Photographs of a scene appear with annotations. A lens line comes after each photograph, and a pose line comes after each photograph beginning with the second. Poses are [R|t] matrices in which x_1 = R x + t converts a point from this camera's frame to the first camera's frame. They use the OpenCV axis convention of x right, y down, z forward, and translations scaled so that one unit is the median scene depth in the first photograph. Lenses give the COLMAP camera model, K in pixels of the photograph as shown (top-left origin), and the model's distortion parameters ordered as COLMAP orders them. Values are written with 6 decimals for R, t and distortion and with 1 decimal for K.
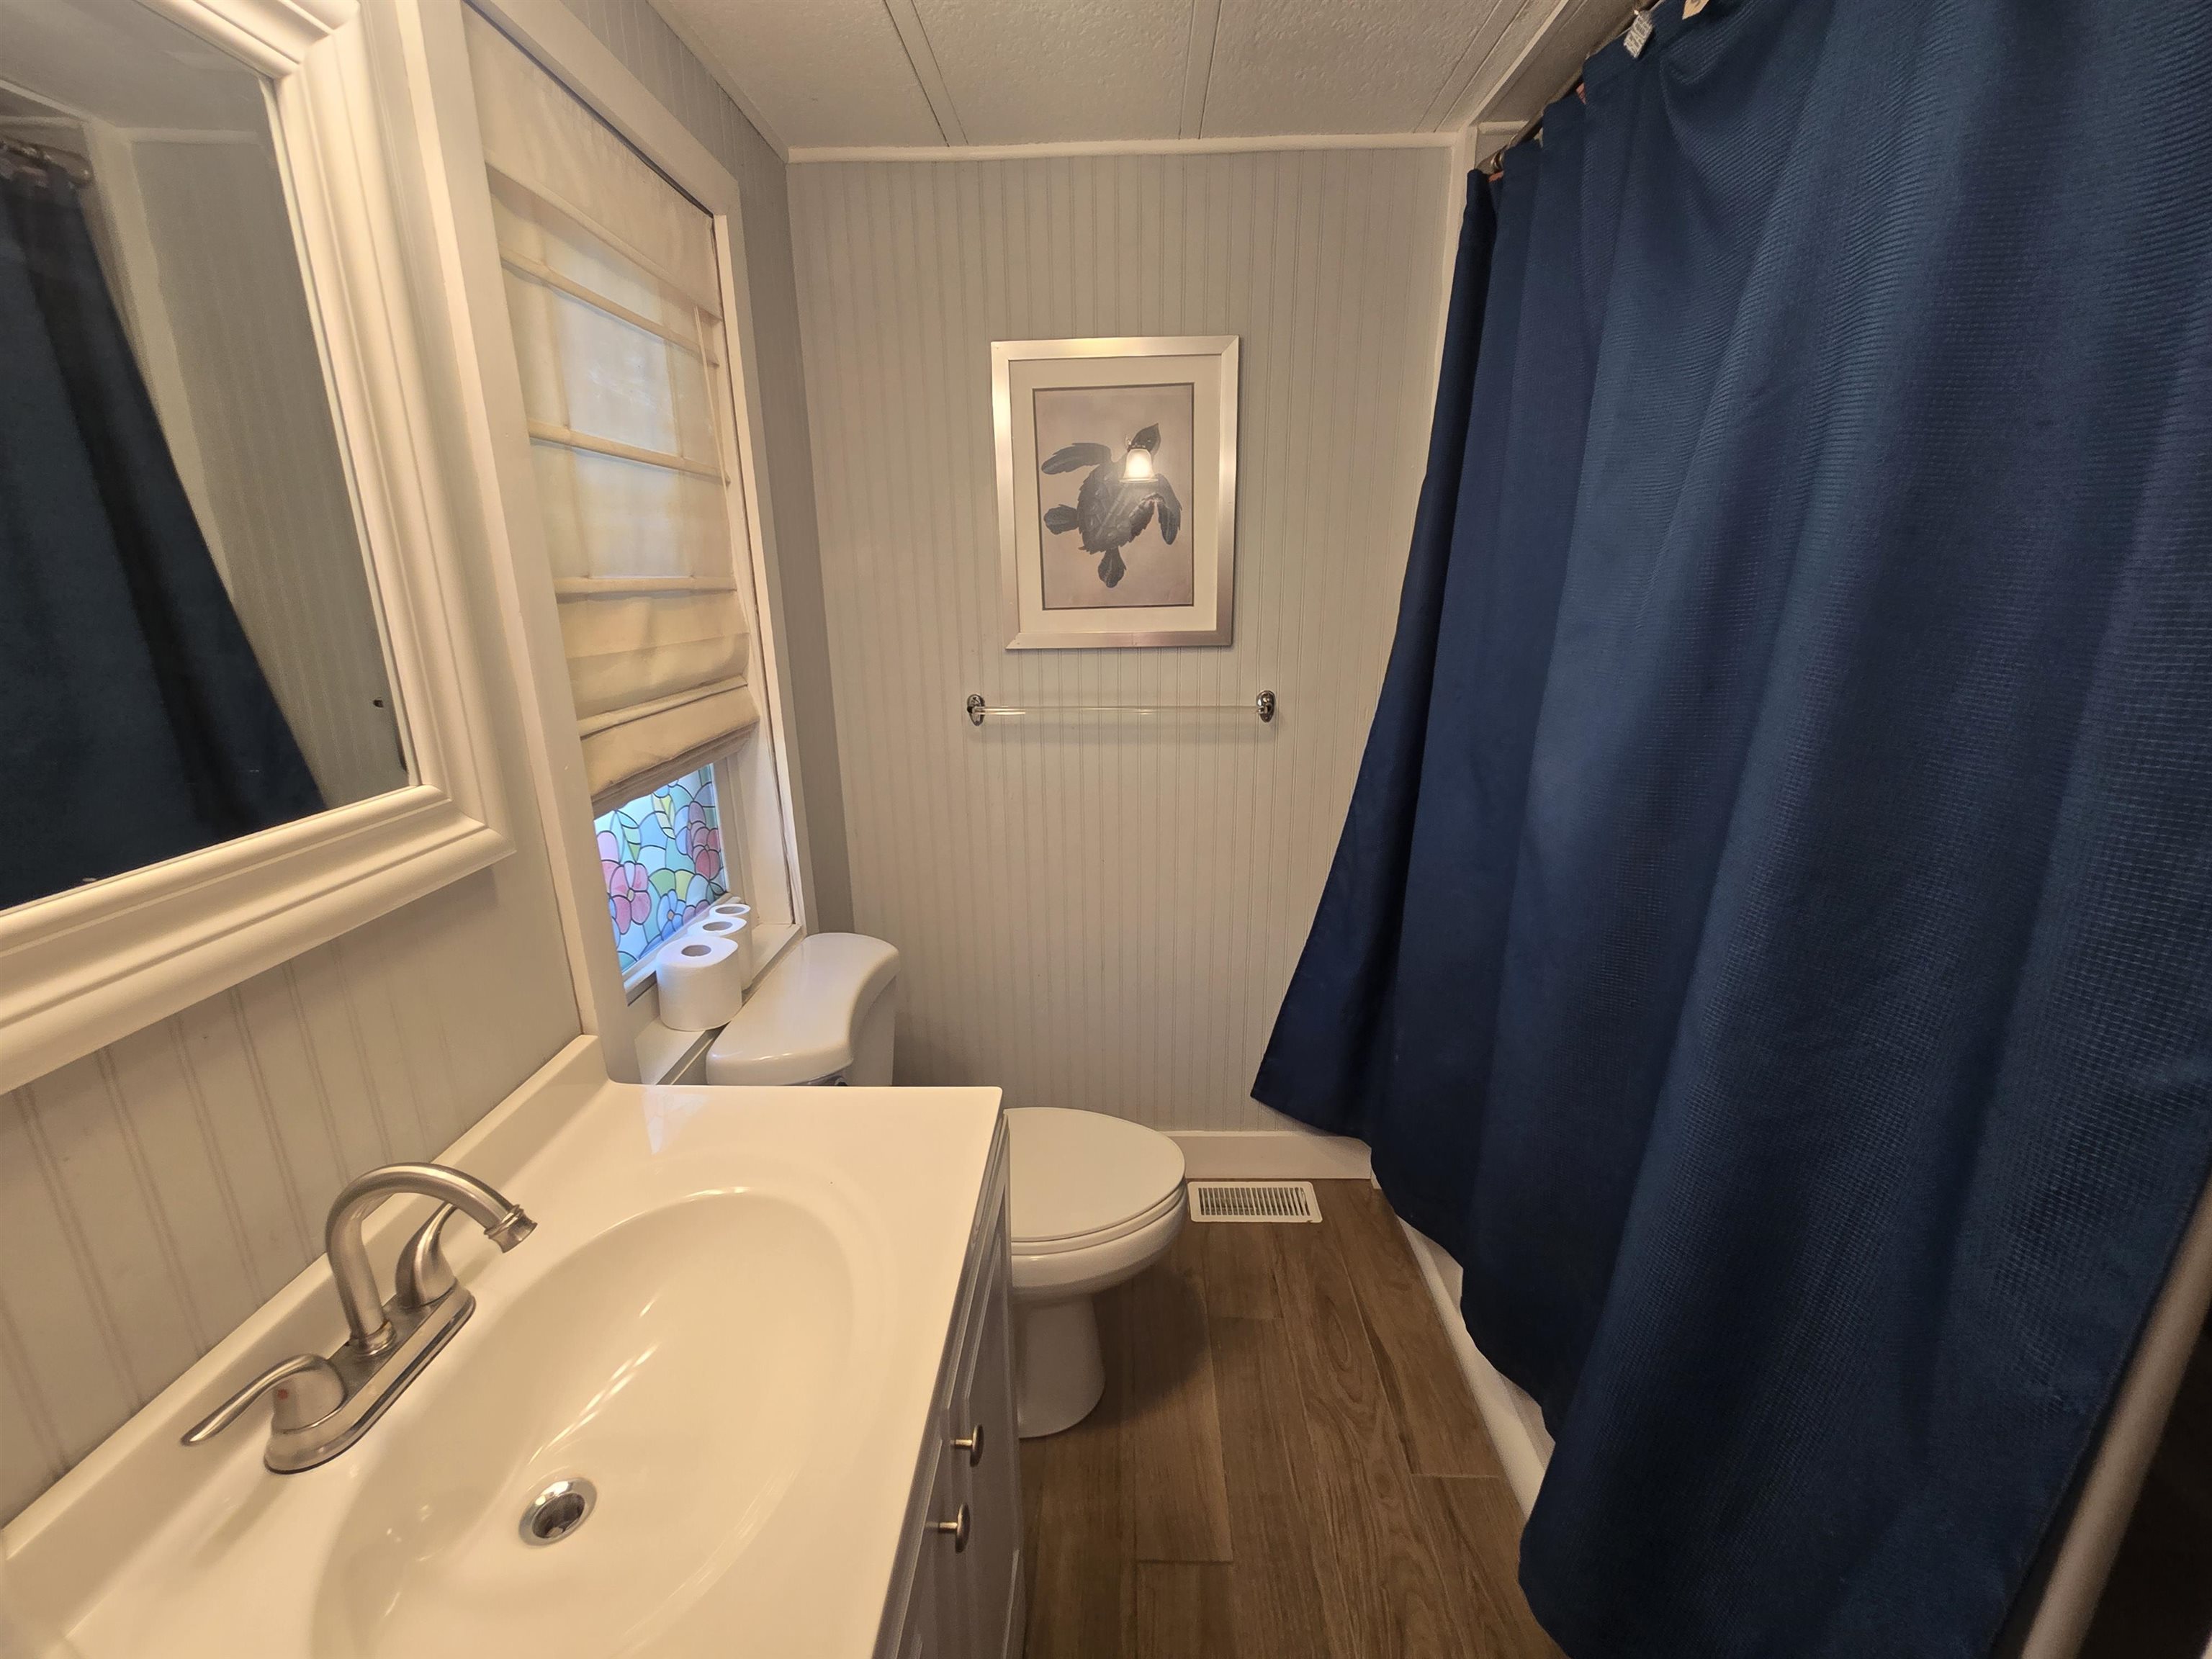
lens RADIAL K [[900.9, 0, 1082.7], [0, 900.9, 820.8], [0, 0, 1]] dist [-0.003852, 0.002824]
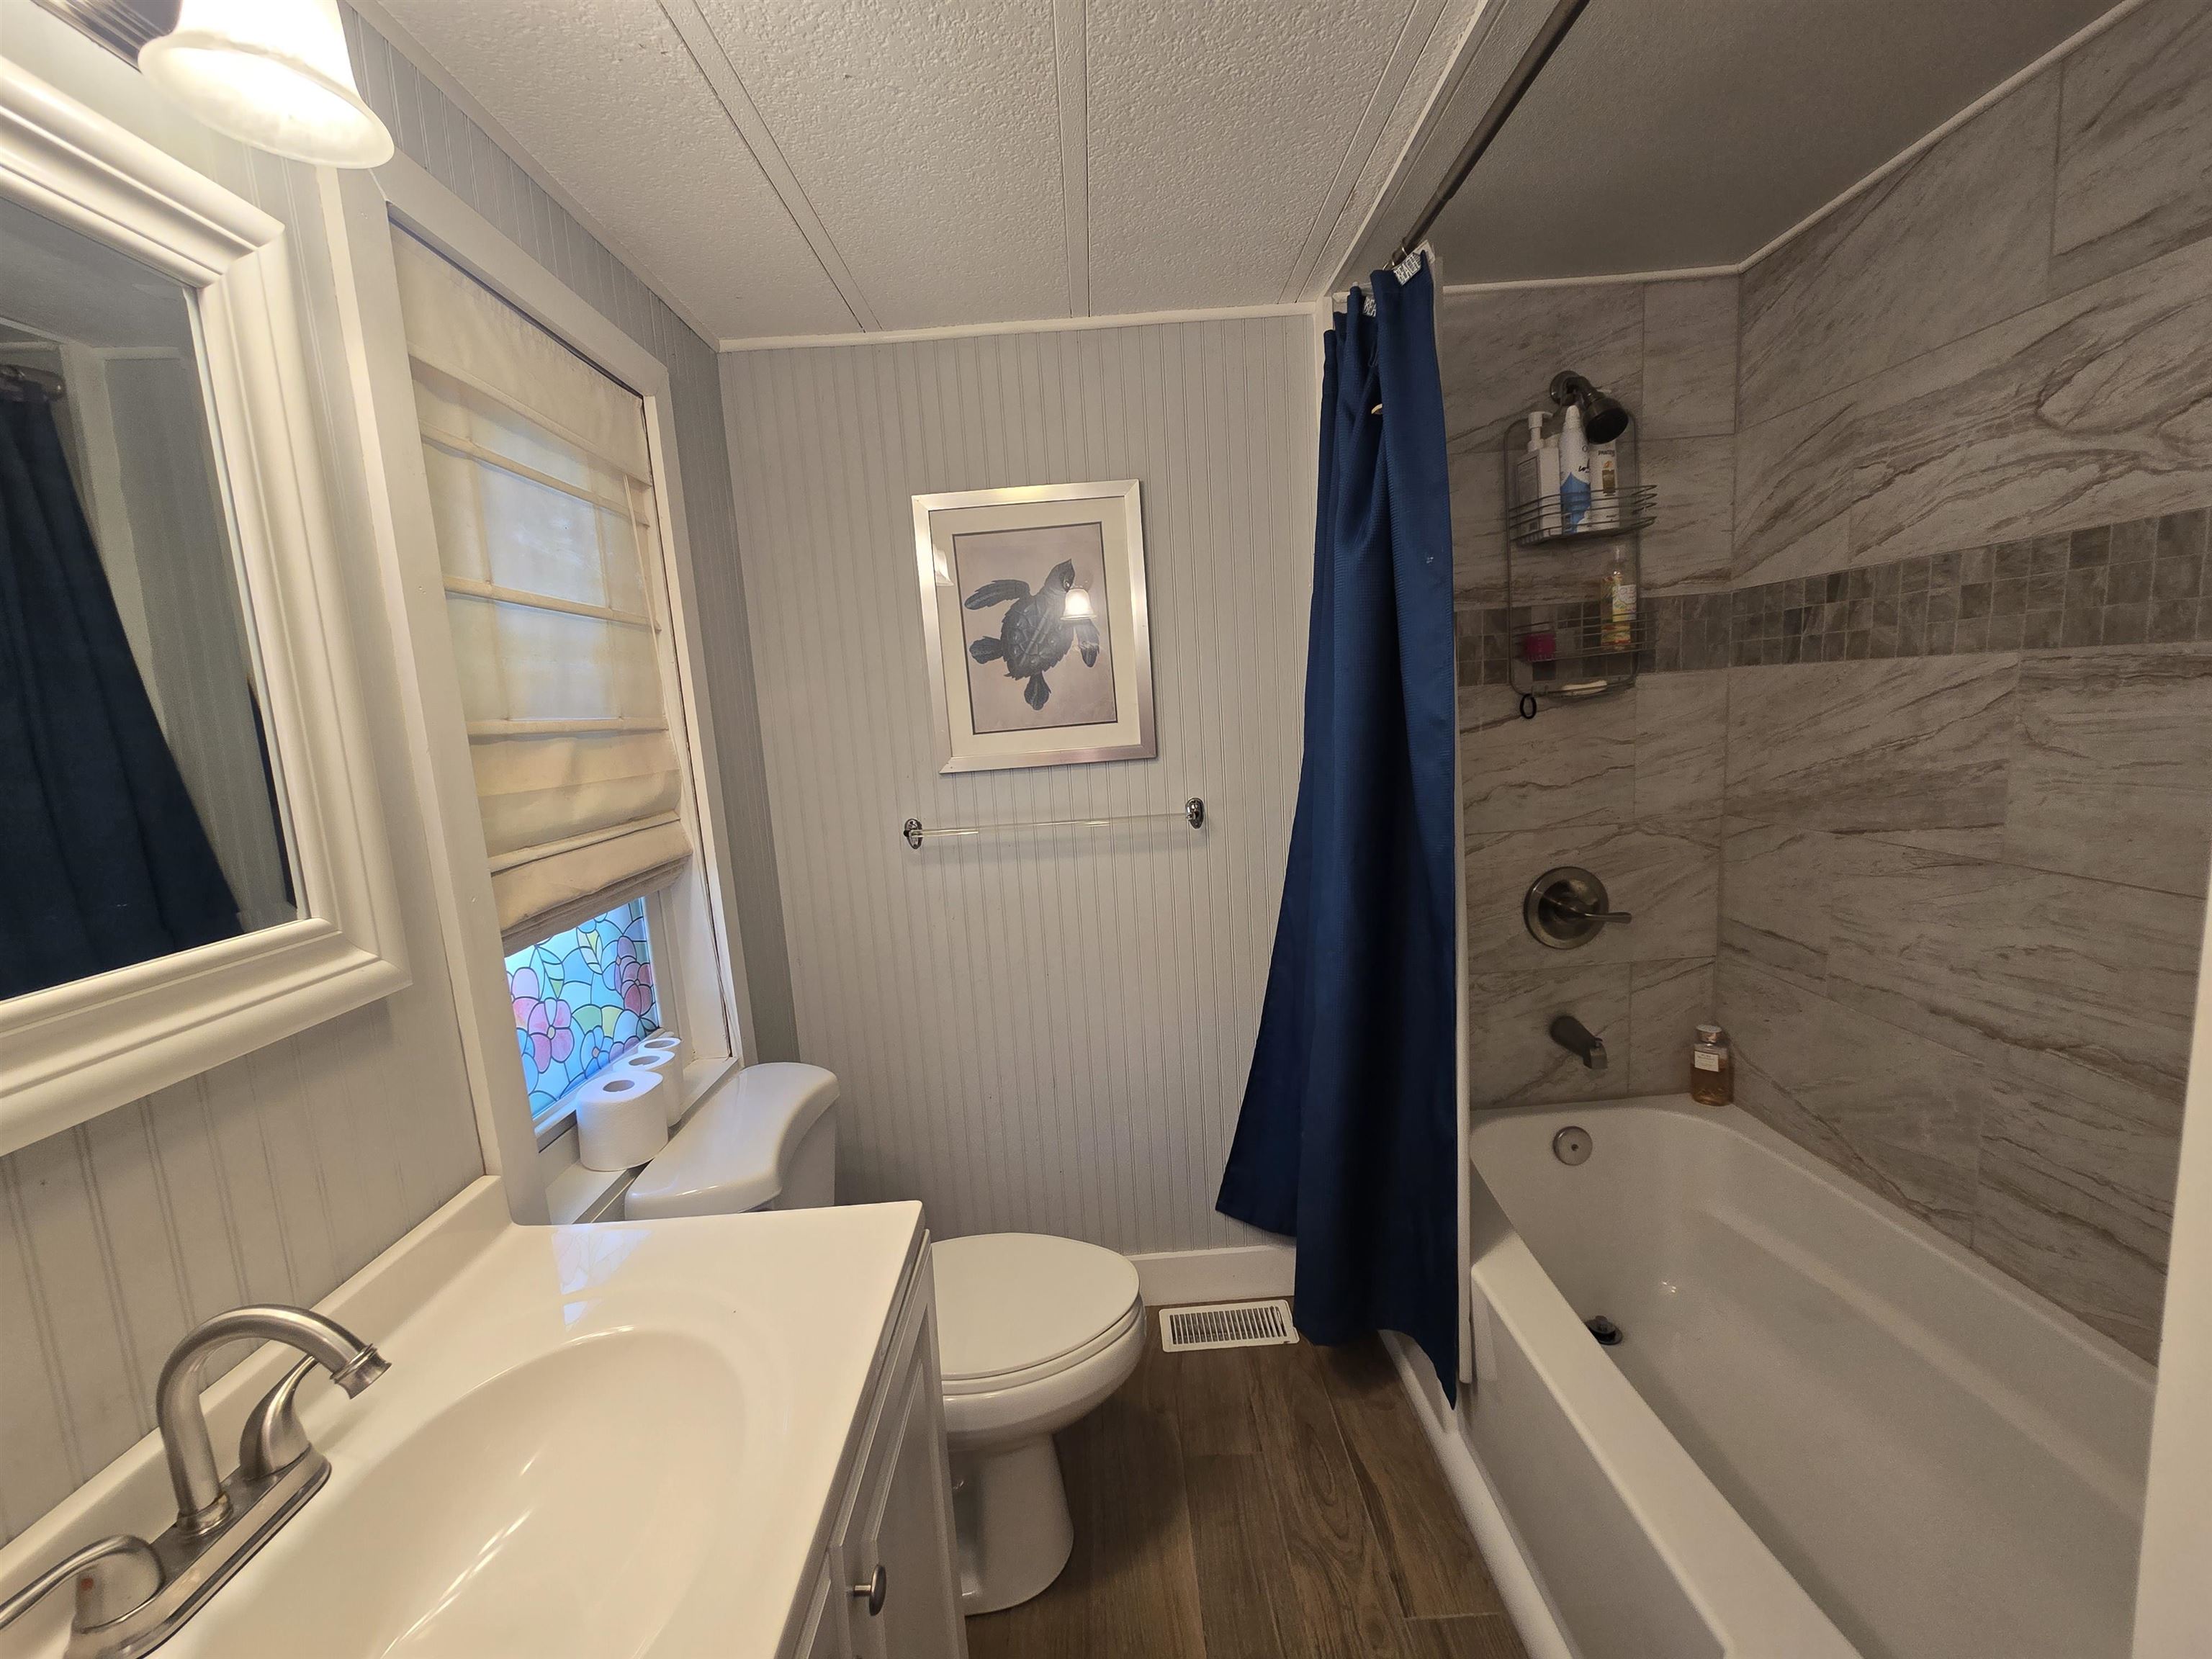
lens RADIAL K [[900.9, 0, 1121.2], [0, 900.9, 837.9], [0, 0, 1]] dist [-0.003852, 0.002824]
pose [[0.997609, -0.060705, 0.033040, 0.098313], [0.064777, 0.987929, -0.140717, 0.048918], [-0.024099, 0.142521, 0.989498, -0.022674]]
